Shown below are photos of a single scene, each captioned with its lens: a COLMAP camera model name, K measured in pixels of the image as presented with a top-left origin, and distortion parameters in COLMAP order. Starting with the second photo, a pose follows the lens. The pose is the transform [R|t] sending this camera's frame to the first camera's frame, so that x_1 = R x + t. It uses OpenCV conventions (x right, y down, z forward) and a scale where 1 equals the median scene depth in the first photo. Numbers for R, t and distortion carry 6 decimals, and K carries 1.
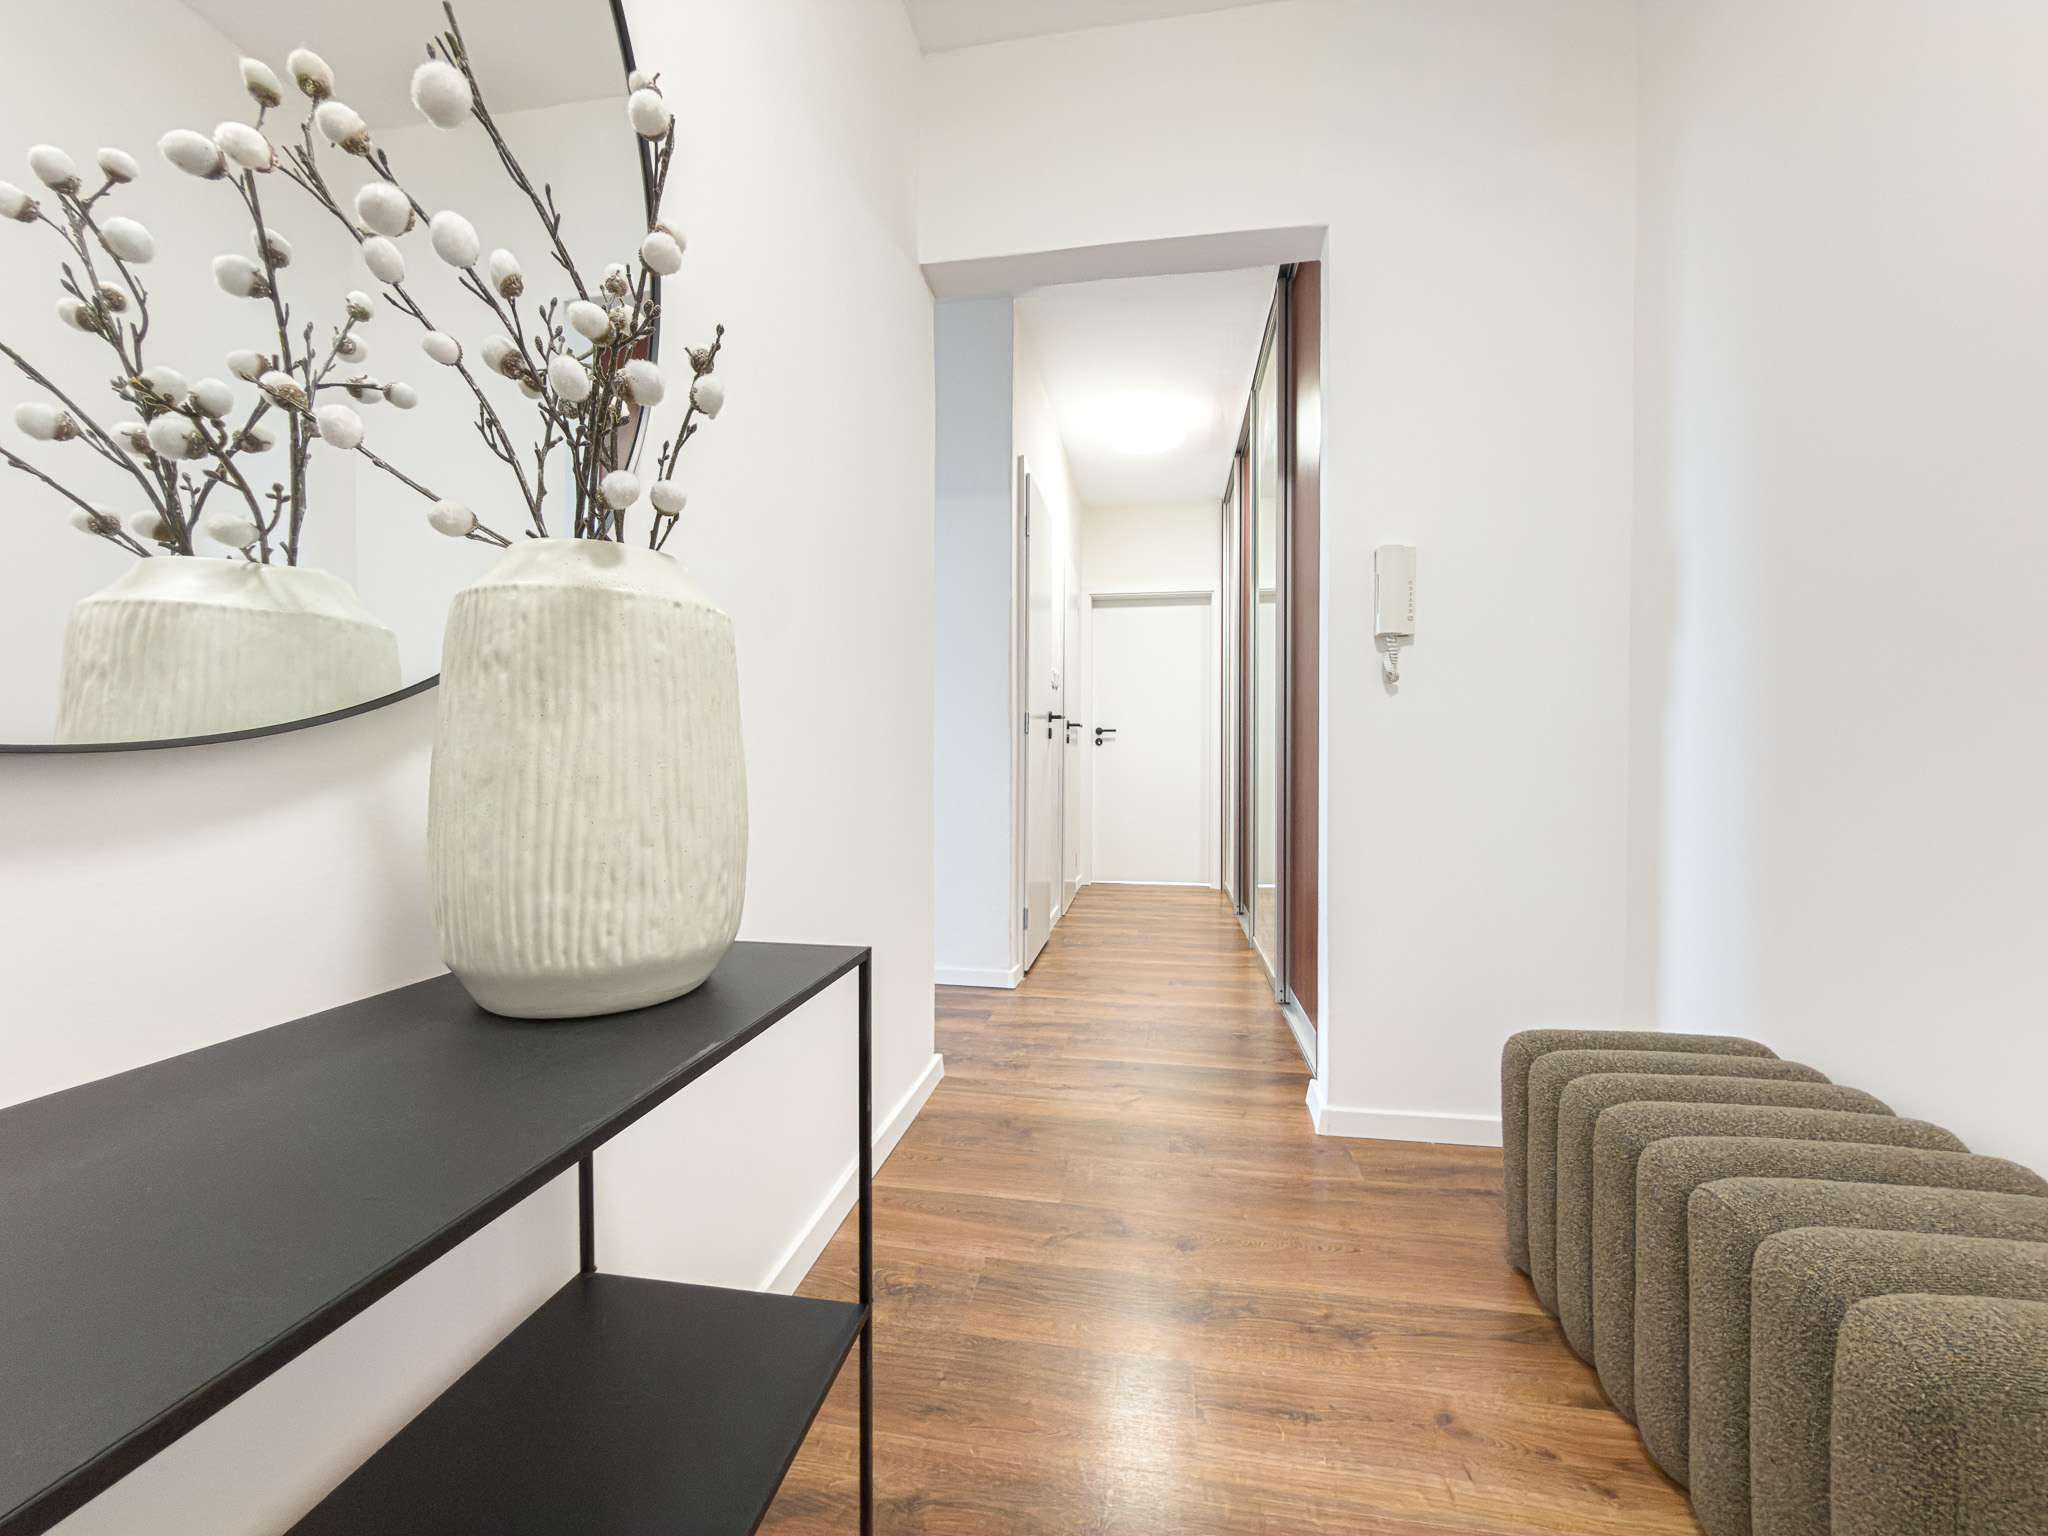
lens RADIAL K [[817.9, 0, 1023.3], [0, 817.9, 767.7], [0, 0, 1]] dist [-0.001688, 0.000500]
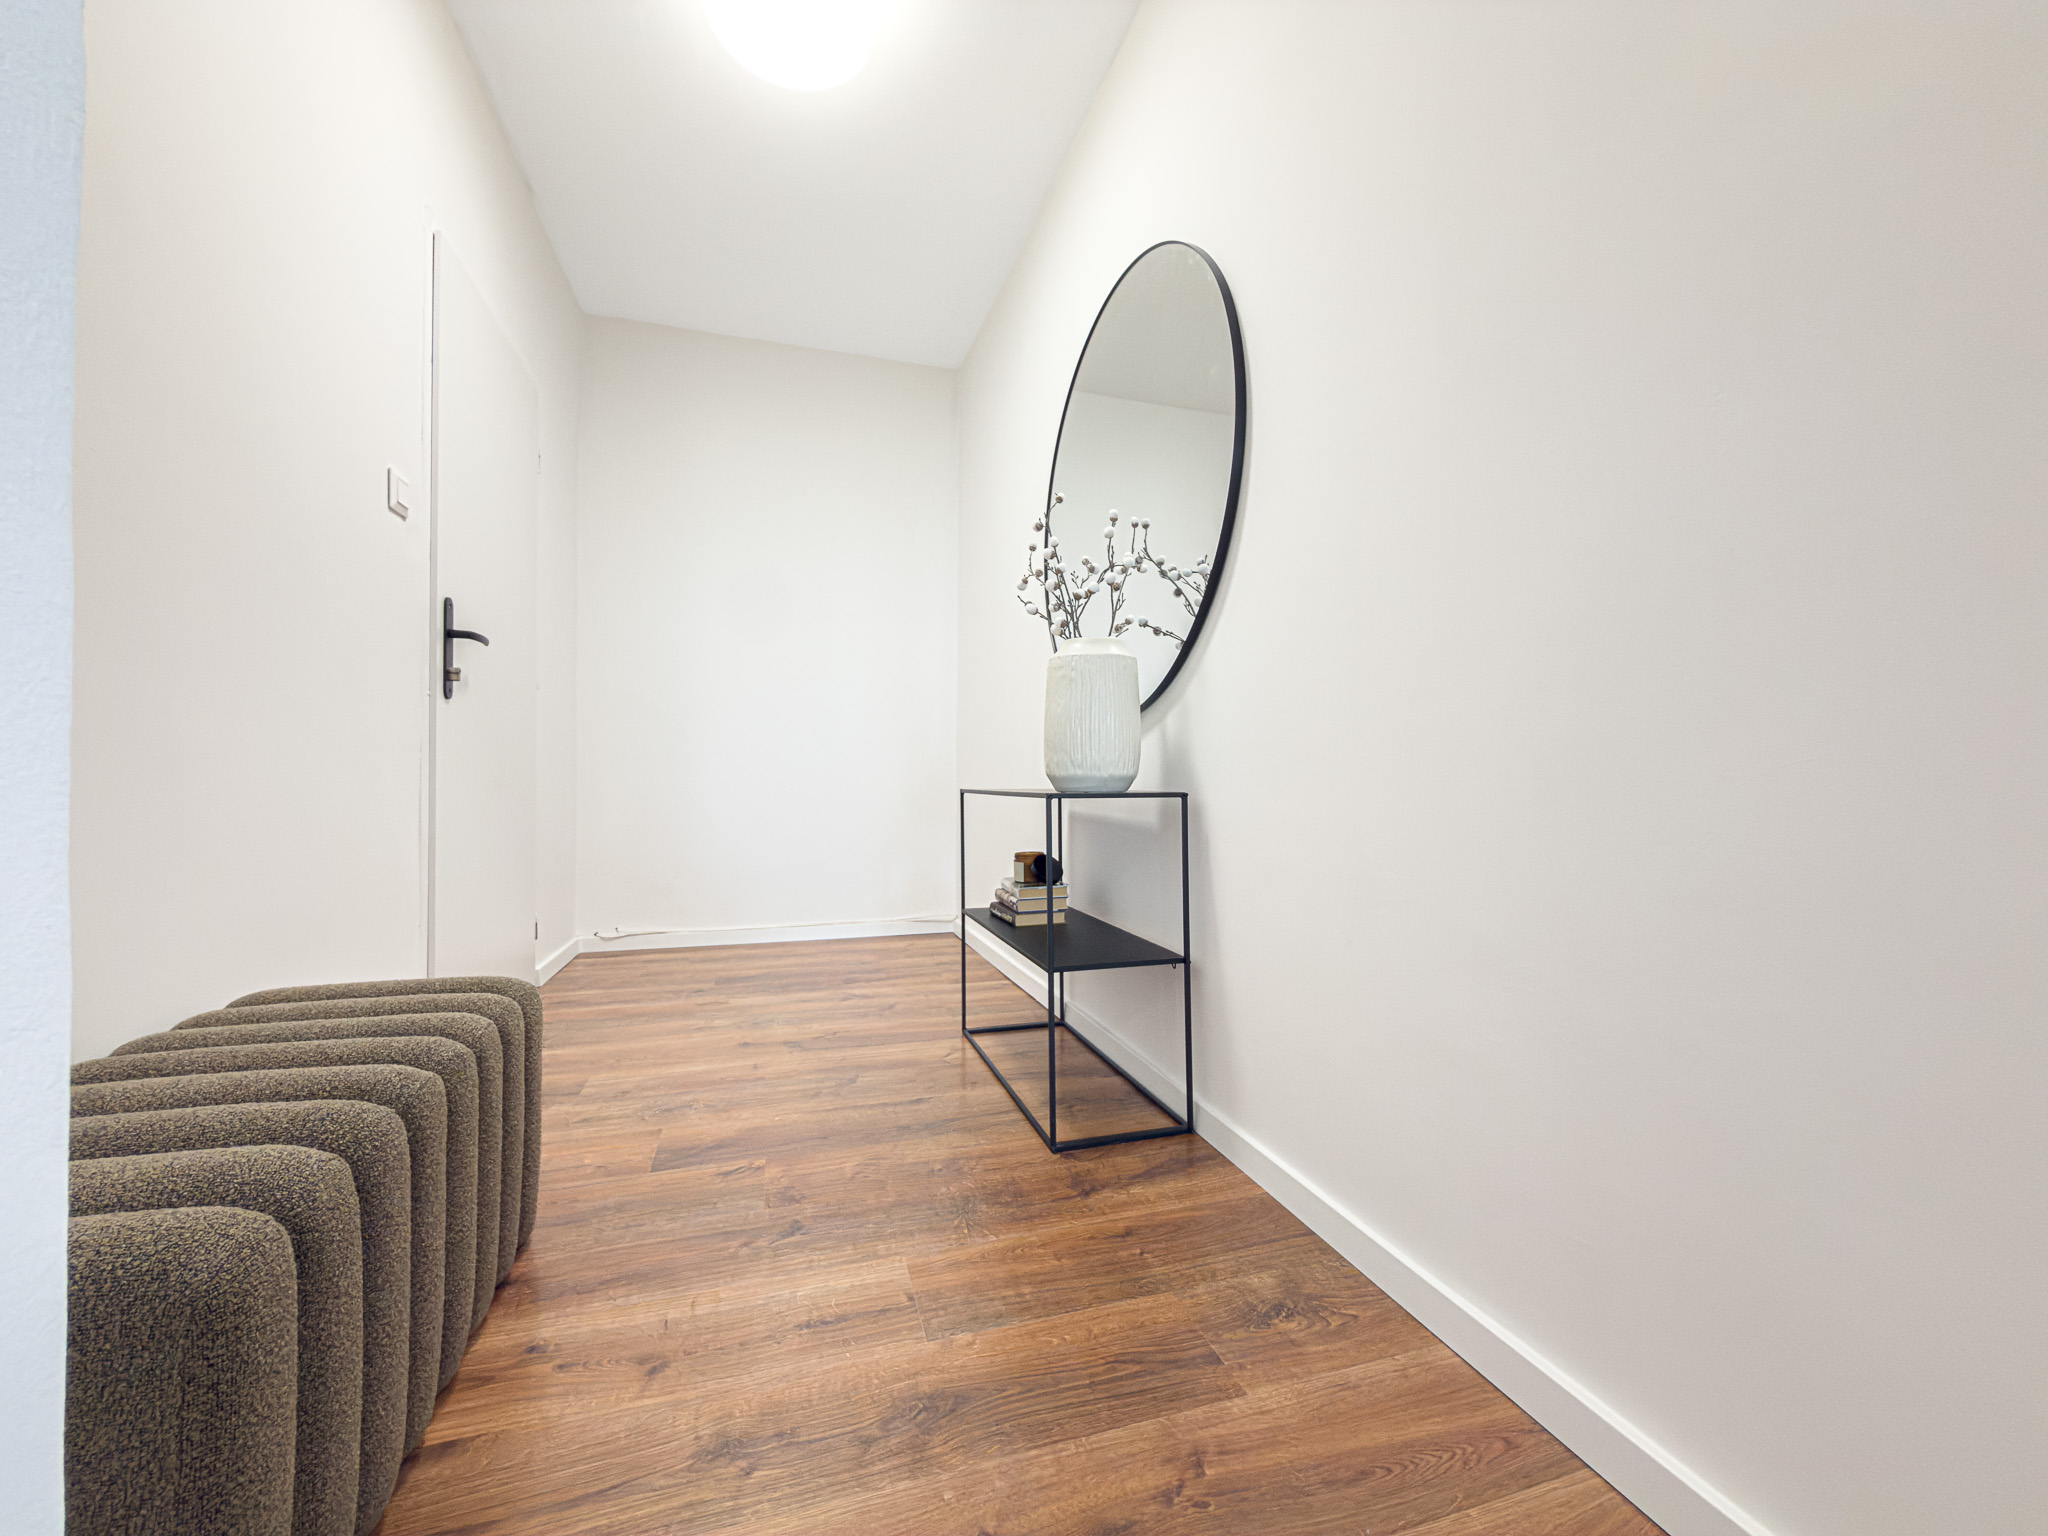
lens RADIAL K [[817.9, 0, 1020.5], [0, 817.9, 771.2], [0, 0, 1]] dist [-0.001688, 0.000500]
pose [[-0.896442, -0.010209, -0.443044, 0.965552], [-0.011355, 0.999936, -0.000064, 0.199991], [0.443016, 0.004973, -0.896500, 3.440308]]
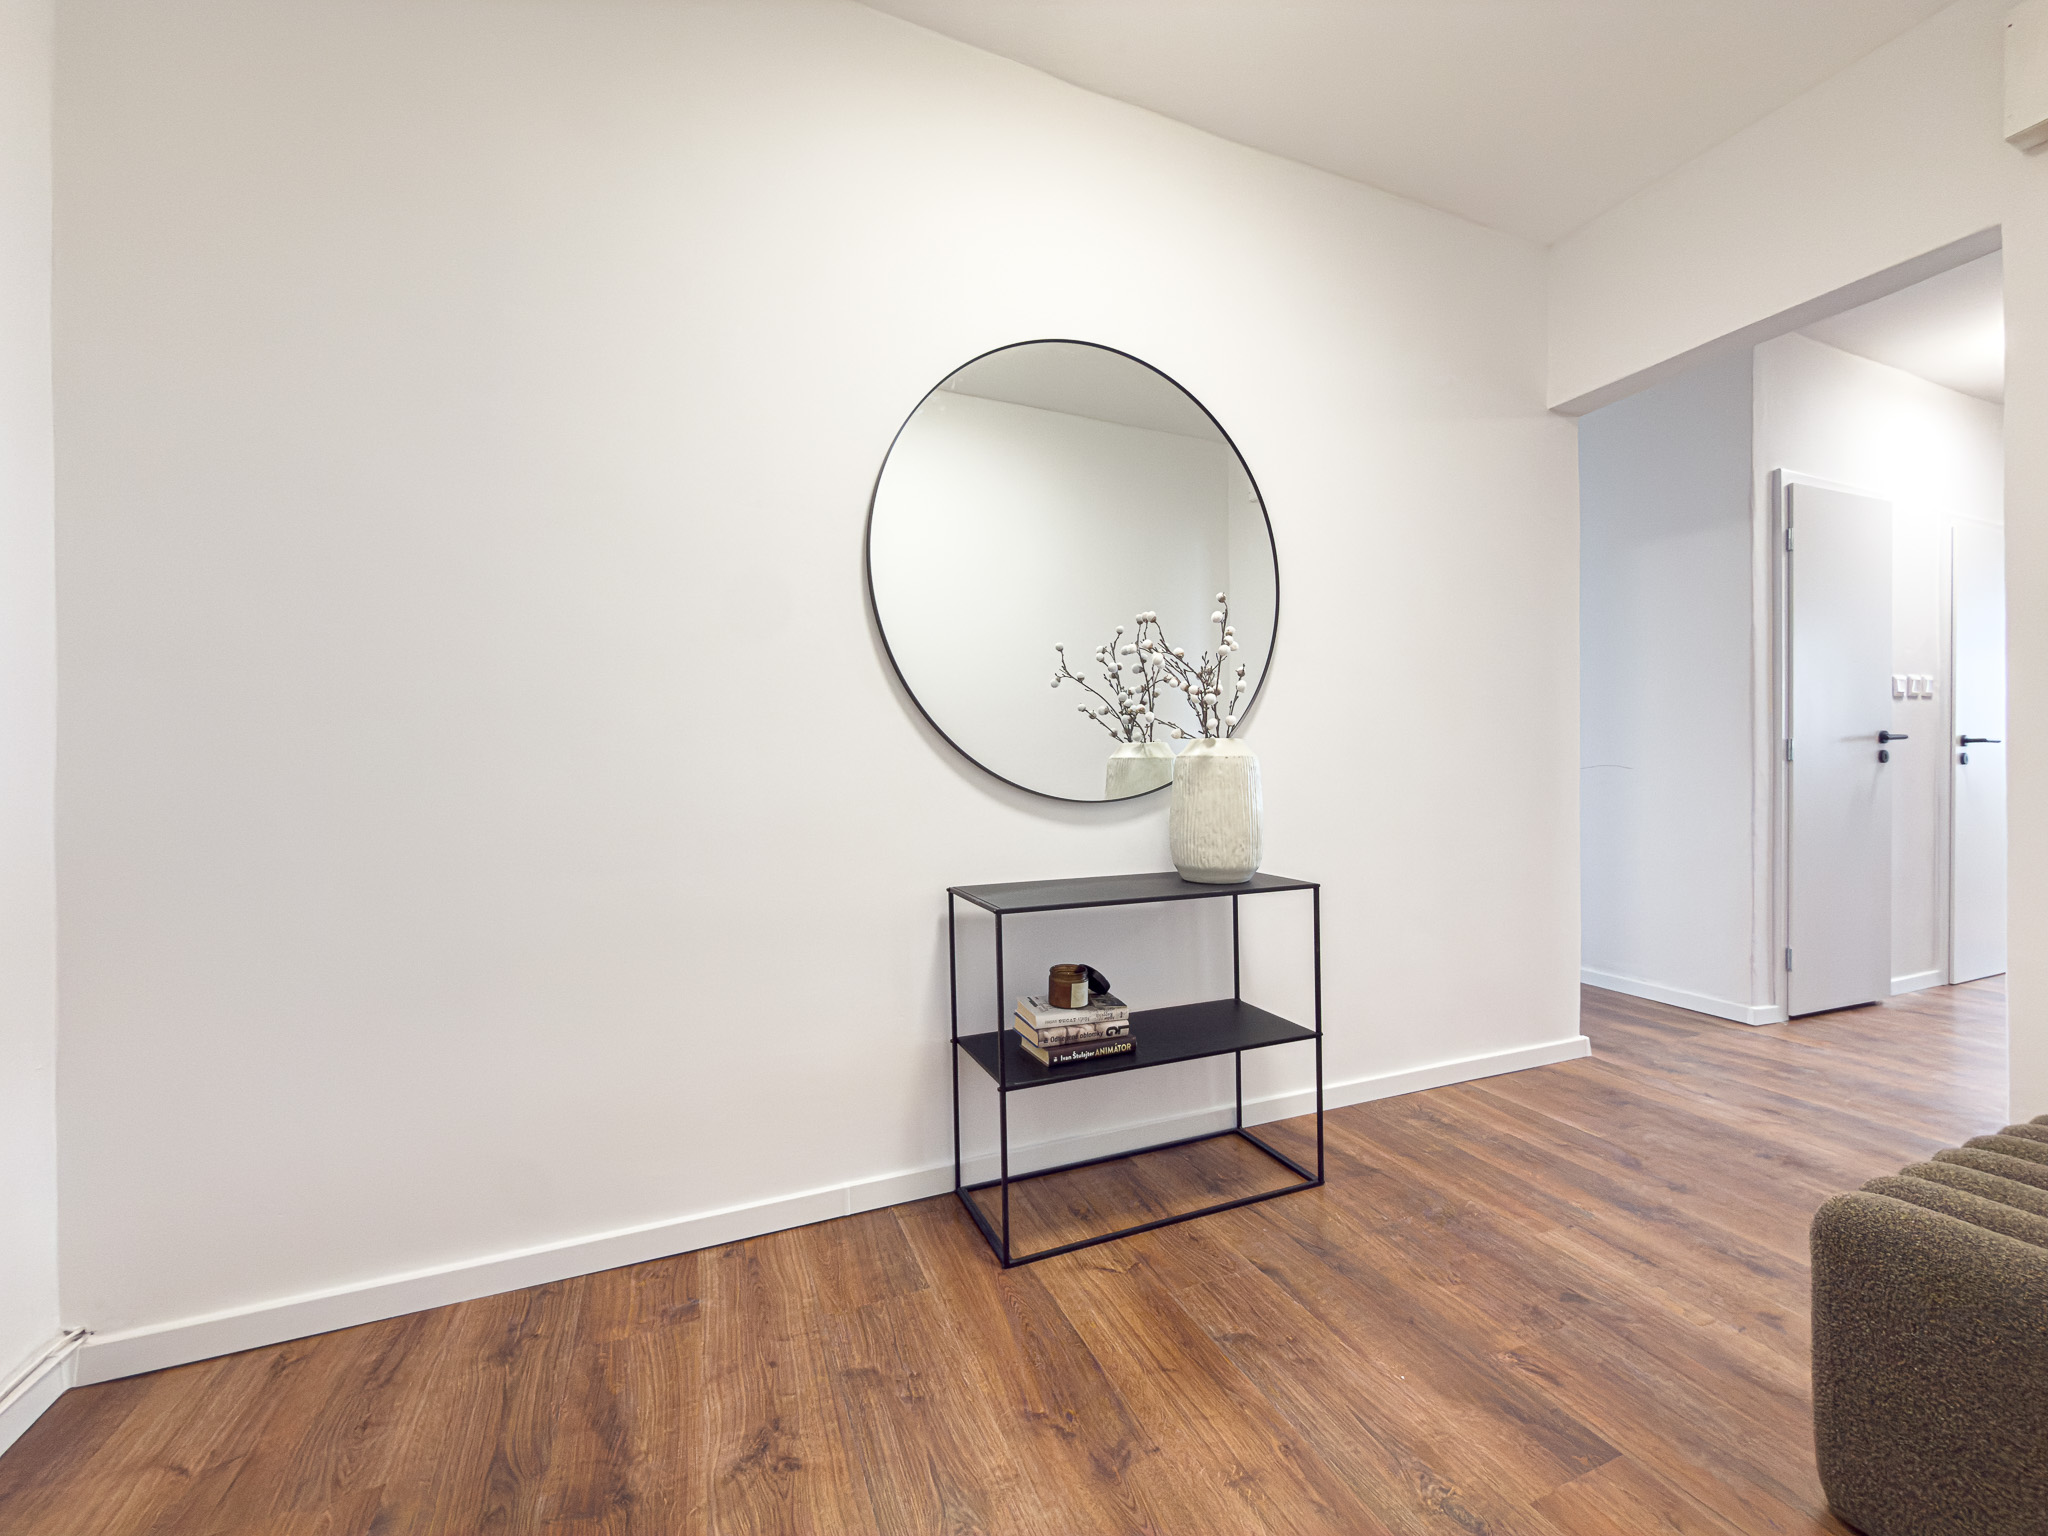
lens RADIAL K [[817.9, 0, 1027.3], [0, 817.9, 769.6], [0, 0, 1]] dist [-0.001688, 0.000500]
pose [[0.539116, -0.002898, -0.842227, 1.683592], [-0.004410, 0.999971, -0.006264, -0.120052], [0.842220, 0.007091, 0.539087, -1.251578]]
